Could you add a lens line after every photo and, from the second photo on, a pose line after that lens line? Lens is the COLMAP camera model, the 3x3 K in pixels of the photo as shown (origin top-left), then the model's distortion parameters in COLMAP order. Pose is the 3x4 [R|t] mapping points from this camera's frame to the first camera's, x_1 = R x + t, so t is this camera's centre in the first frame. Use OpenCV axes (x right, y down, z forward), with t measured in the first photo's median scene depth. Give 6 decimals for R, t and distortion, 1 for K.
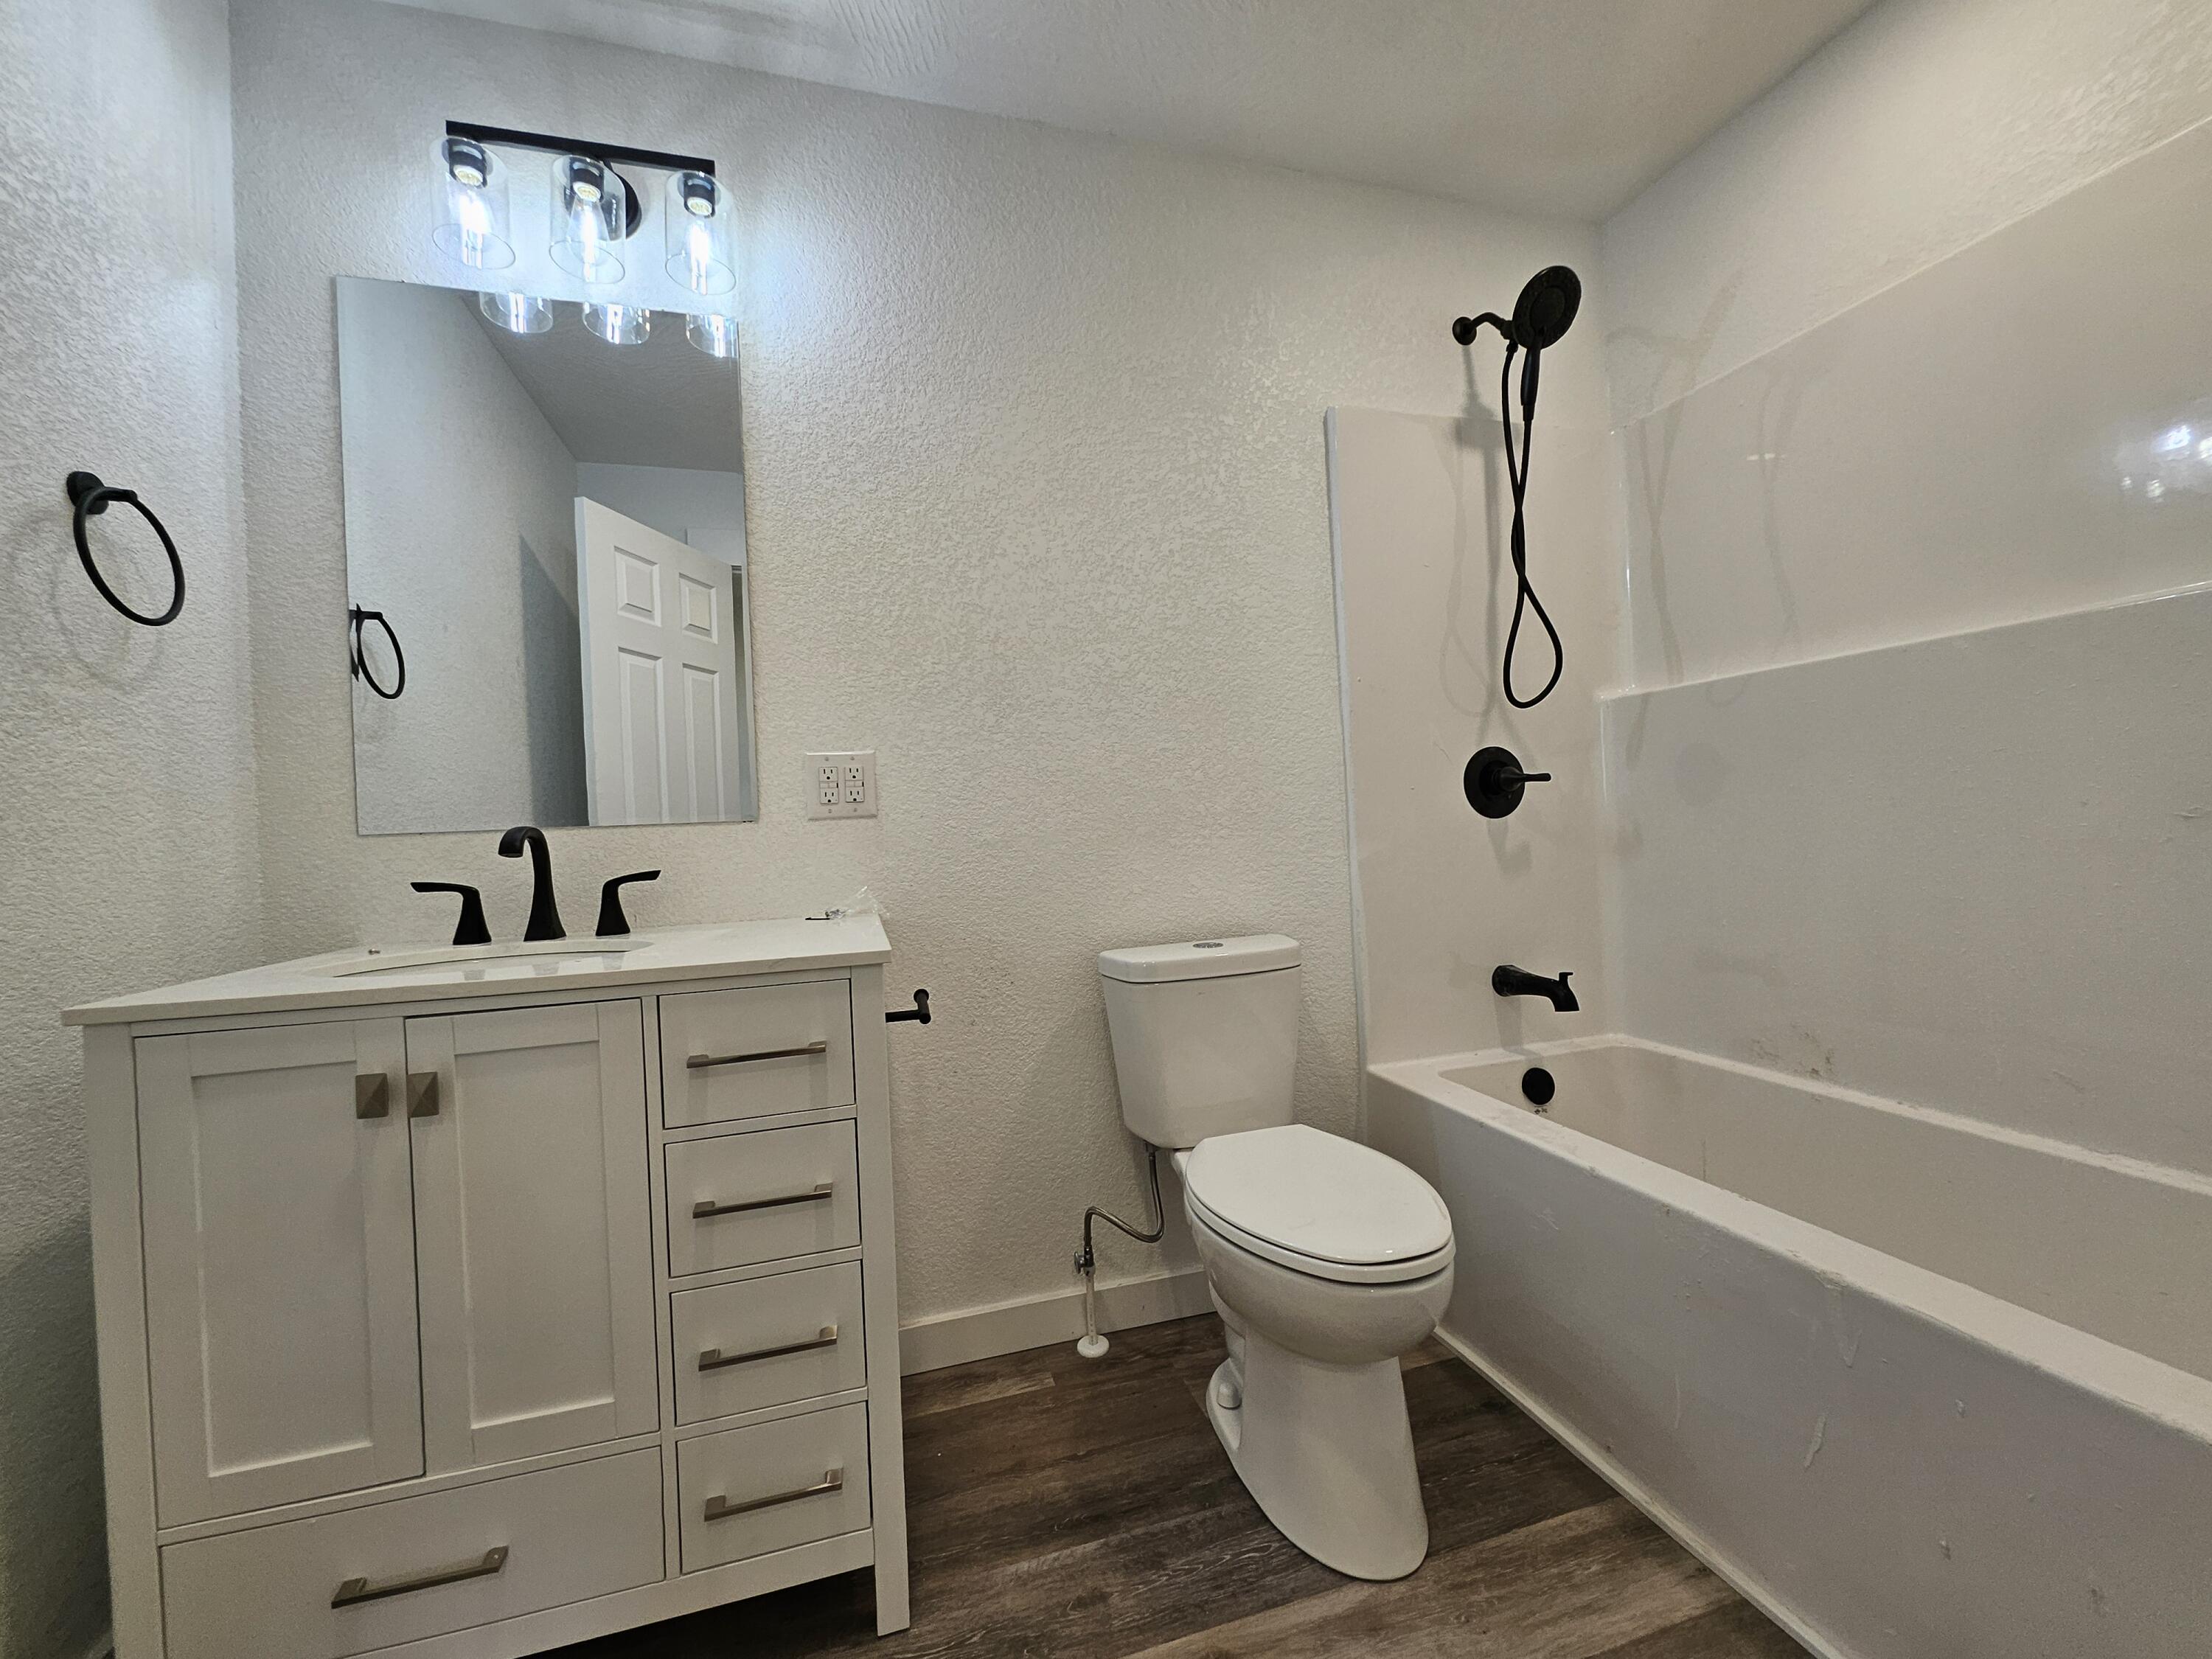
lens RADIAL K [[877.6, 0, 1088.1], [0, 877.6, 830.9], [0, 0, 1]] dist [0.004536, -0.000533]
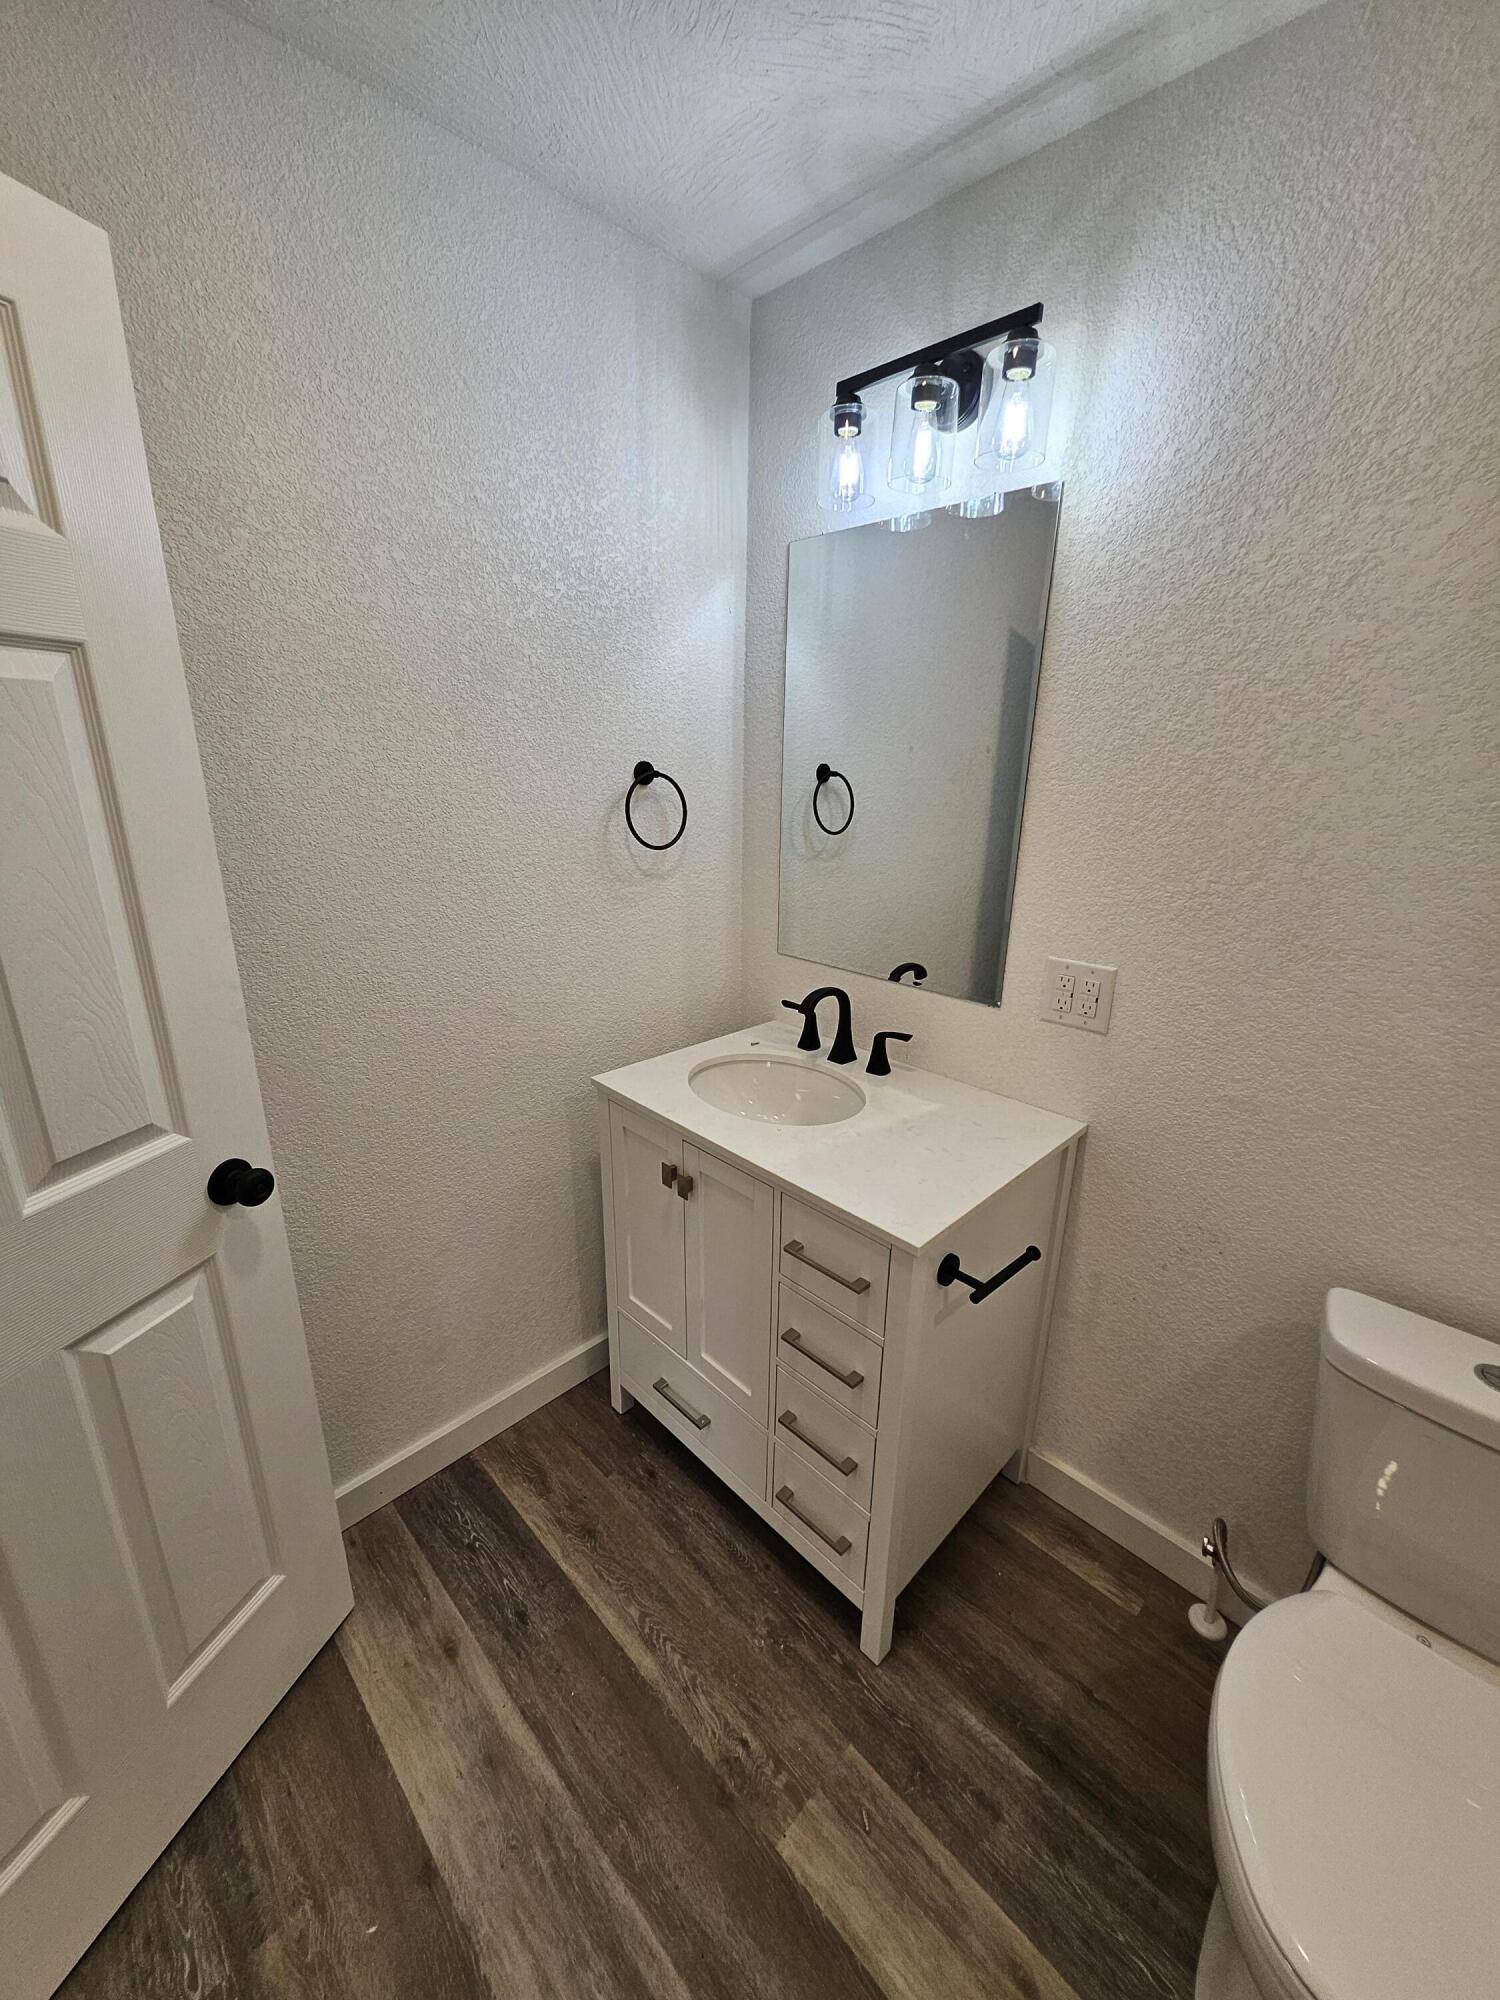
lens RADIAL K [[784.3, 0, 753.3], [0, 784.3, 999.2], [0, 0, 1]] dist [-0.003494, 0.005241]
pose [[0.488129, 0.306476, -0.817192, 0.287392], [-0.035139, 0.942460, 0.332466, -0.358395], [0.872064, -0.133571, 0.470812, 0.289967]]
